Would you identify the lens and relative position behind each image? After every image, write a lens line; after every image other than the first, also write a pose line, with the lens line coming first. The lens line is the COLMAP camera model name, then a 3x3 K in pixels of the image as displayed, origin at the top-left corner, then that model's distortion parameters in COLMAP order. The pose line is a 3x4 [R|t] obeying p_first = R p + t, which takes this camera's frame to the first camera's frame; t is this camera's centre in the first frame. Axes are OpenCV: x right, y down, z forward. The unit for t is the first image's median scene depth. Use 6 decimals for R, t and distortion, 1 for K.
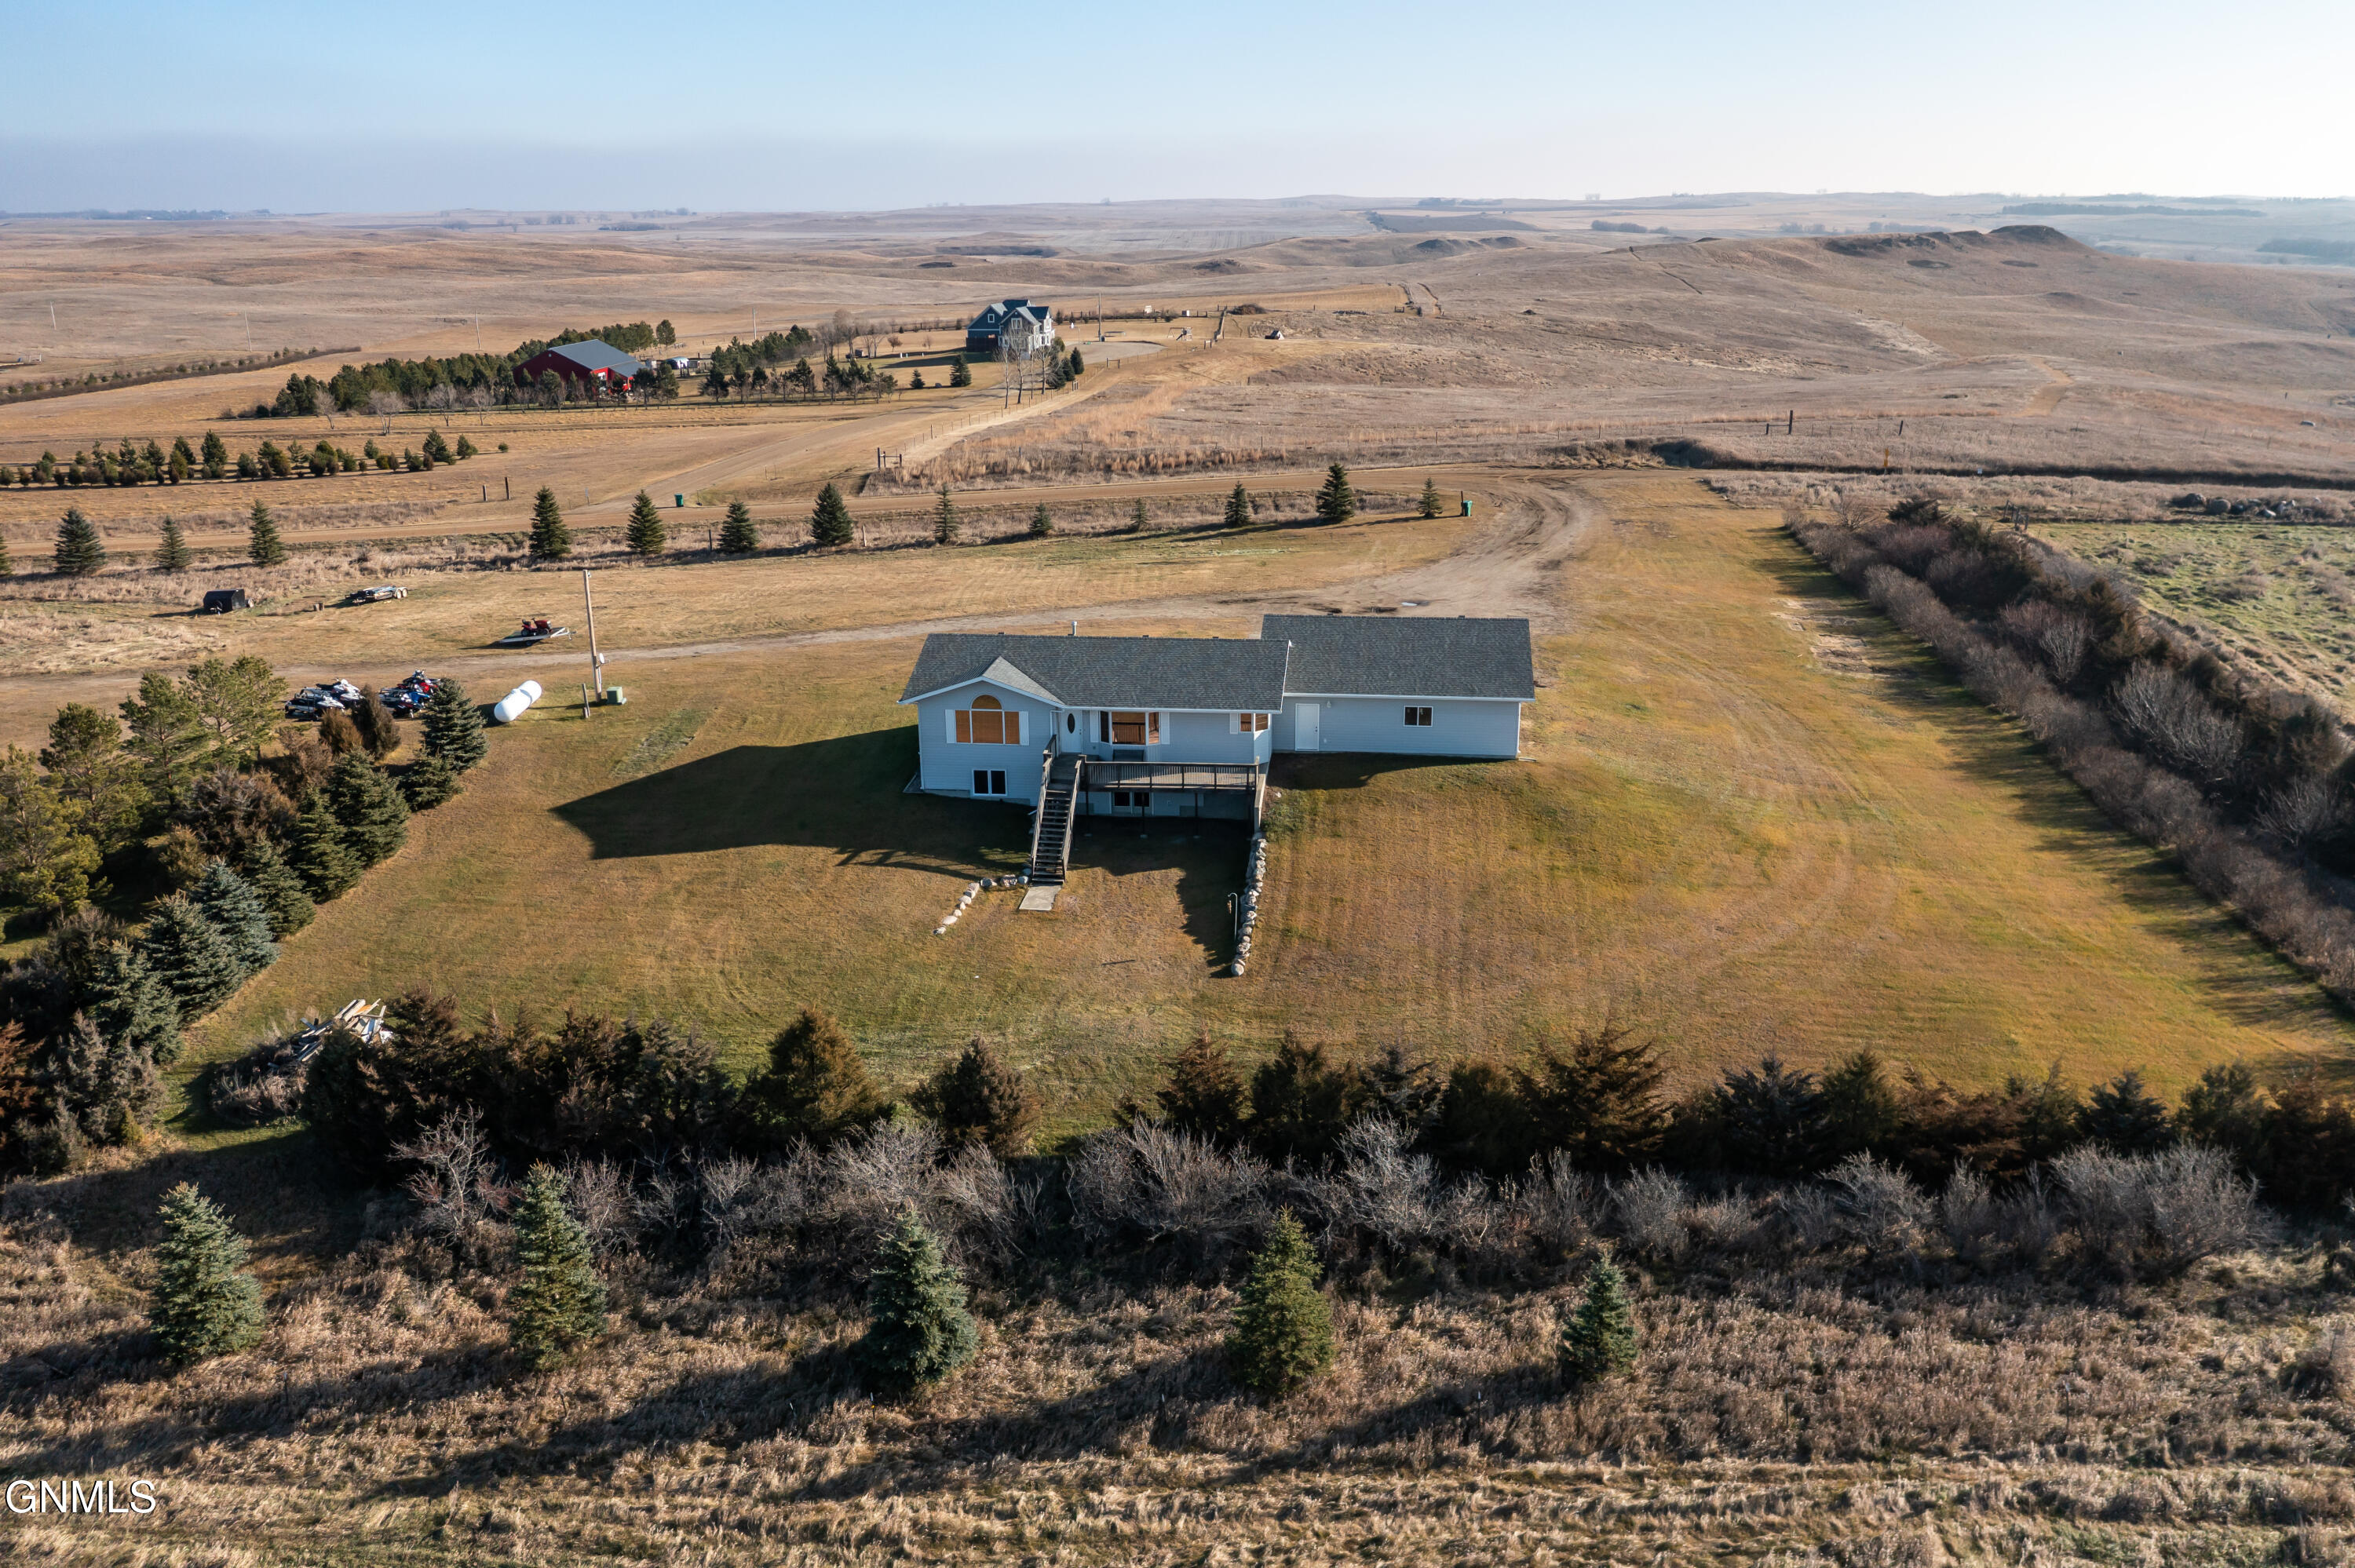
lens RADIAL K [[1860.0, 0, 1177.5], [0, 1860.0, 784.0], [0, 0, 1]] dist [-0.007923, -0.003744]
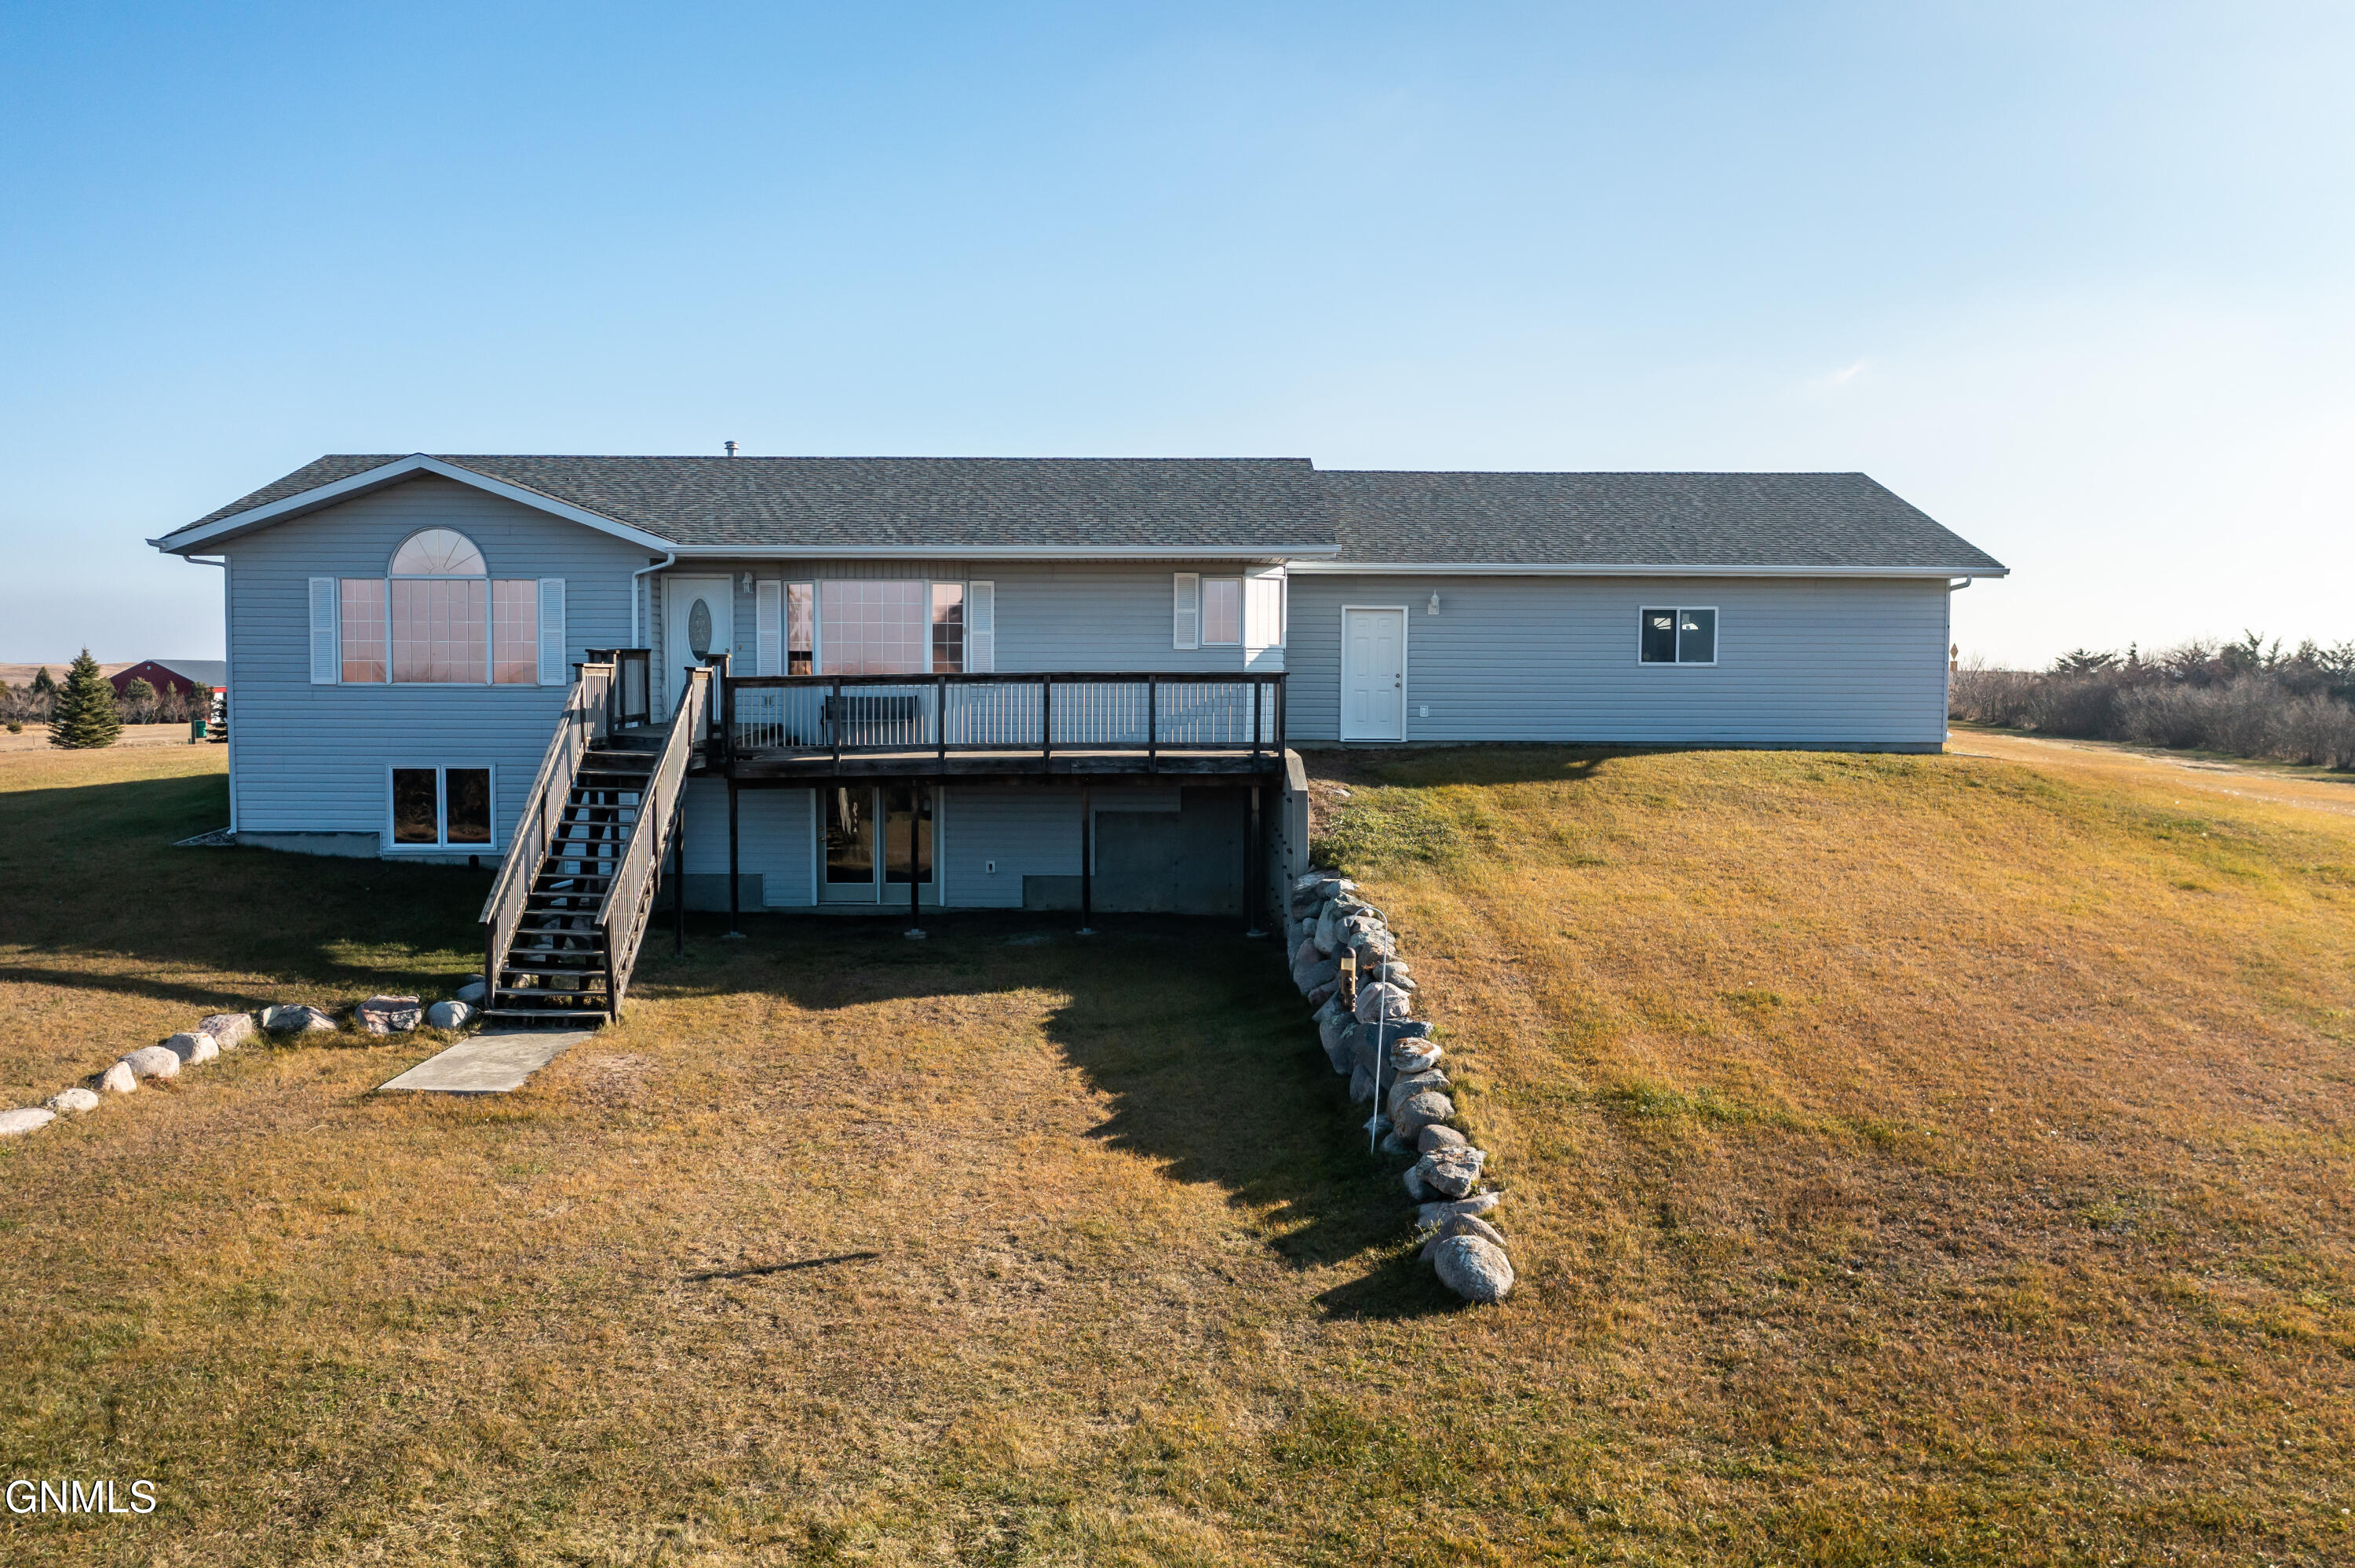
lens RADIAL K [[1866.7, 0, 1177.5], [0, 1866.7, 784.0], [0, 0, 1]] dist [-0.009850, -0.007770]
pose [[0.991841, 0.011533, 0.126955, -0.015601], [0.020814, 0.967883, -0.250540, 0.088170], [-0.125768, 0.251138, 0.959746, 0.735864]]
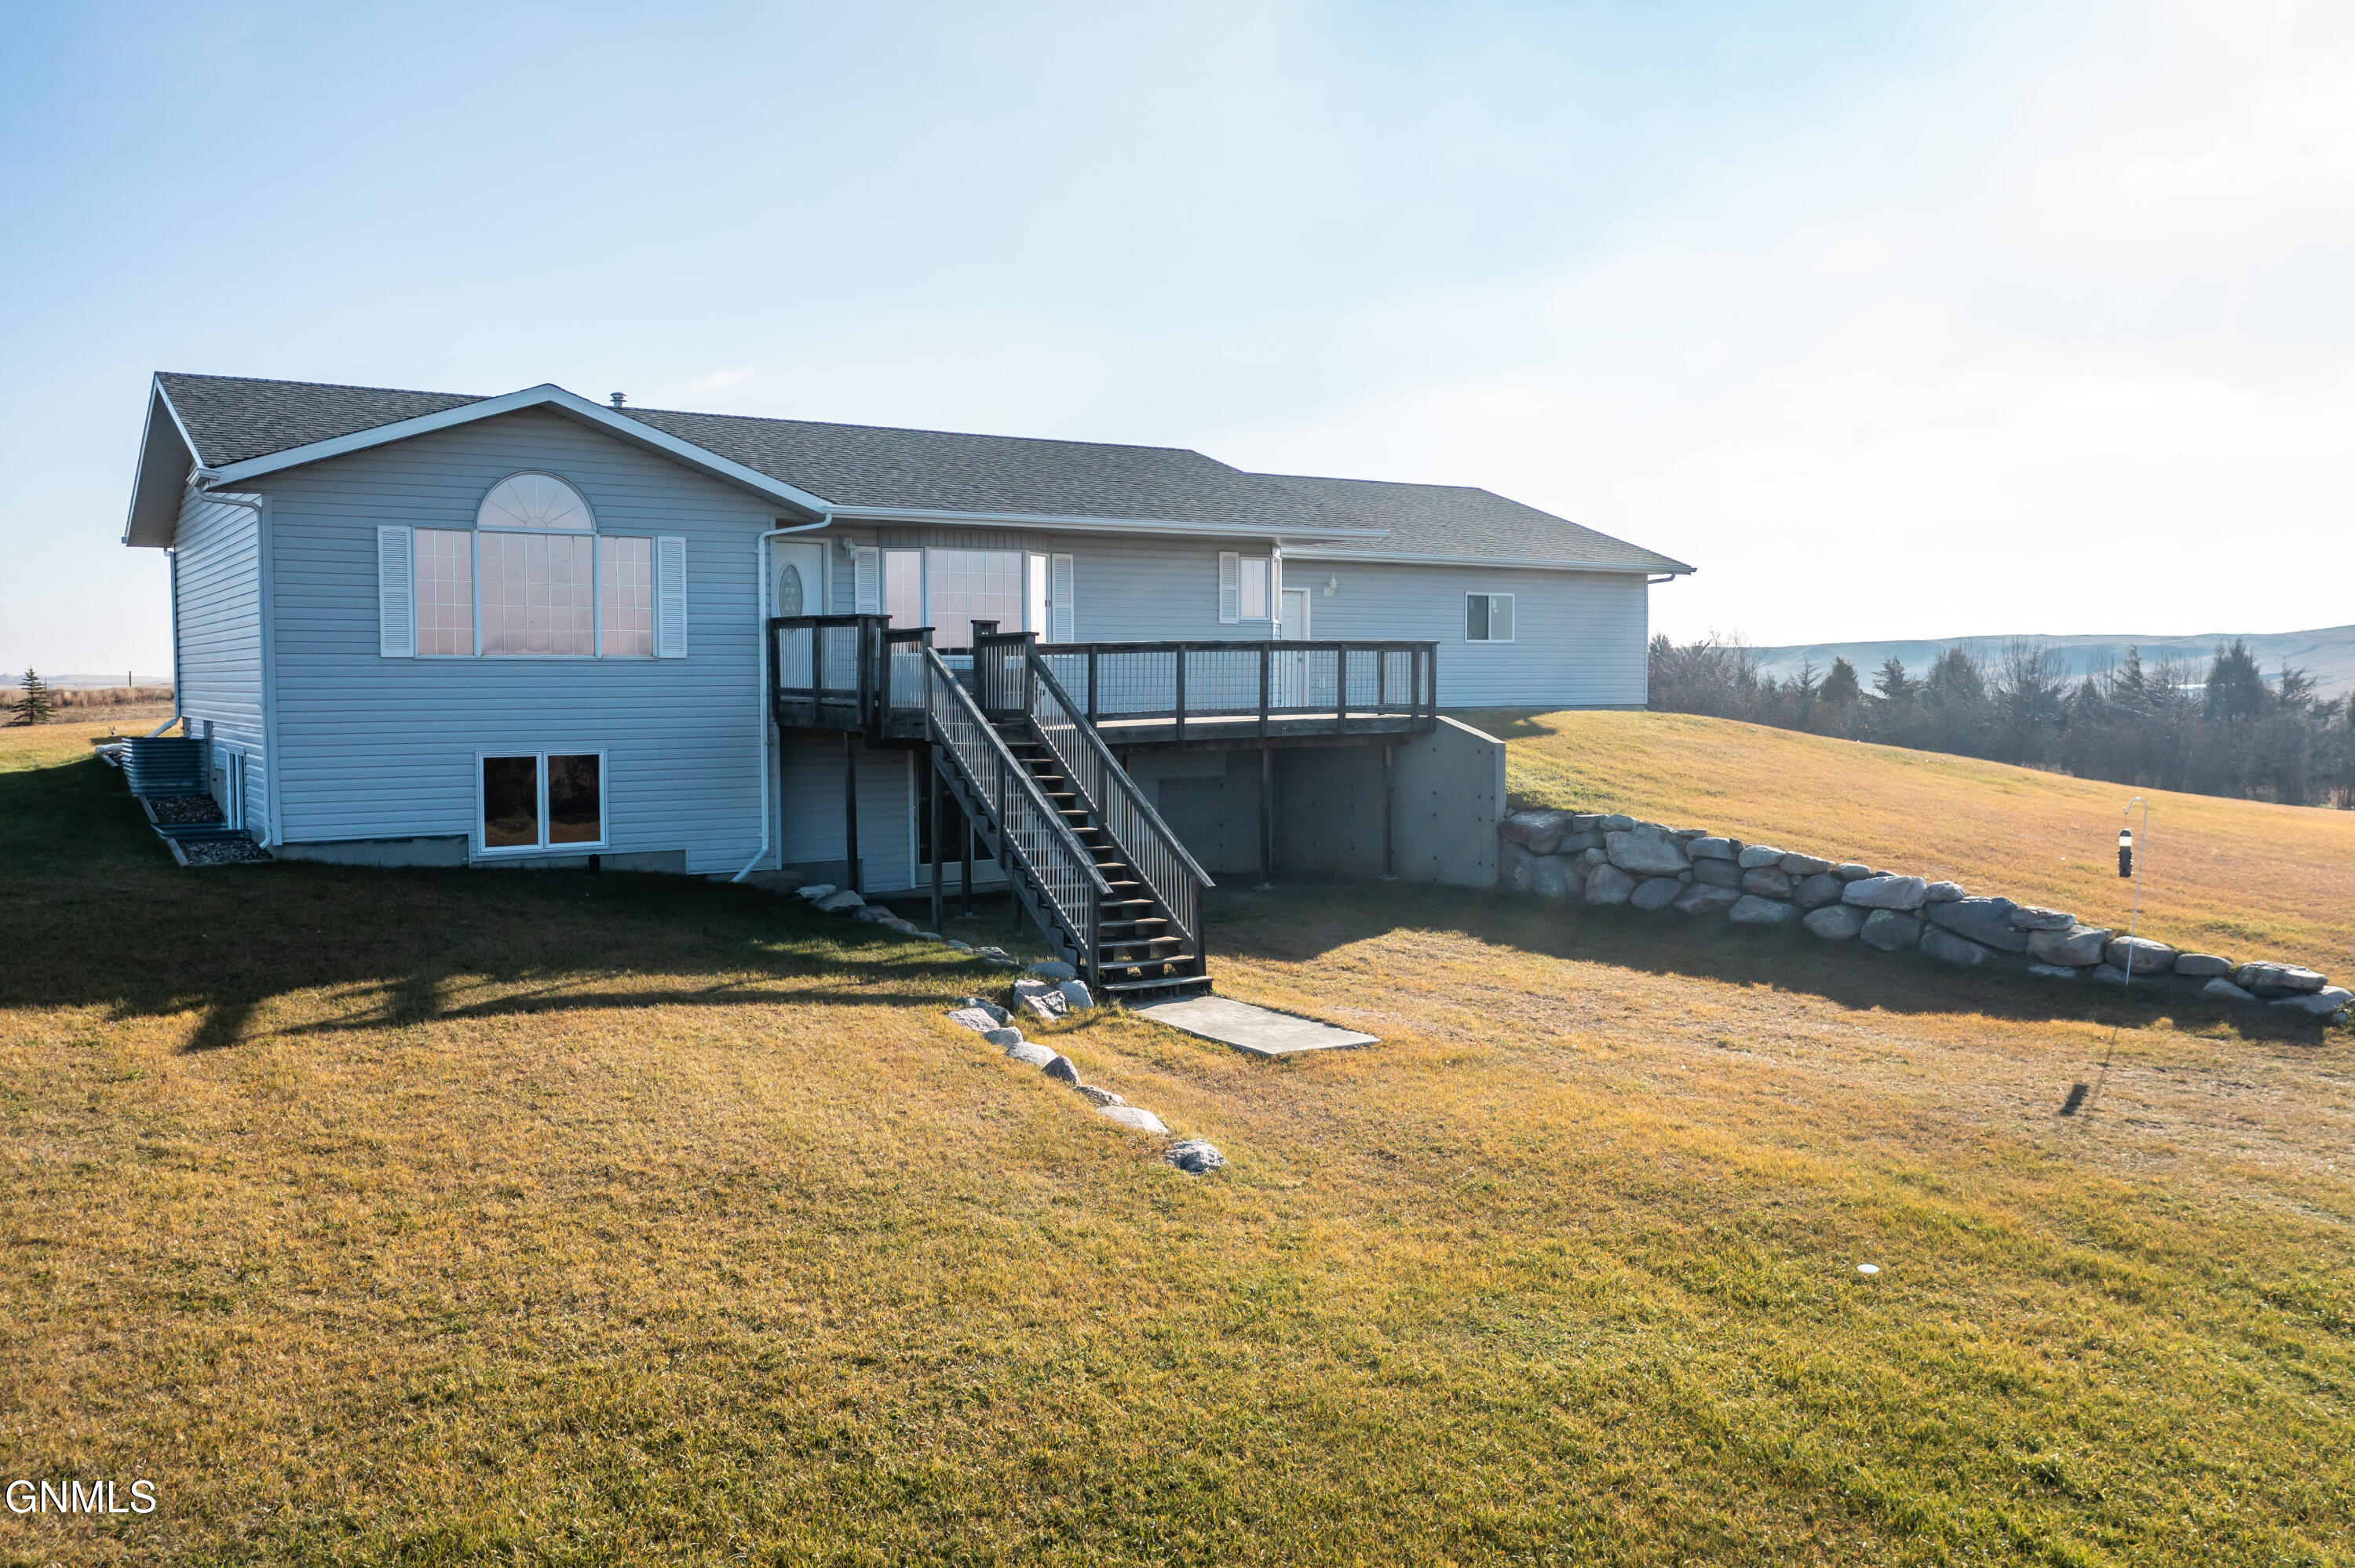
lens RADIAL K [[1860.0, 0, 1177.5], [0, 1860.0, 784.0], [0, 0, 1]] dist [-0.007923, -0.003744]
pose [[0.758449, -0.025938, 0.651215, -0.231874], [0.193589, 0.963075, -0.187107, 0.074063], [-0.622316, 0.267980, 0.735465, 0.809836]]
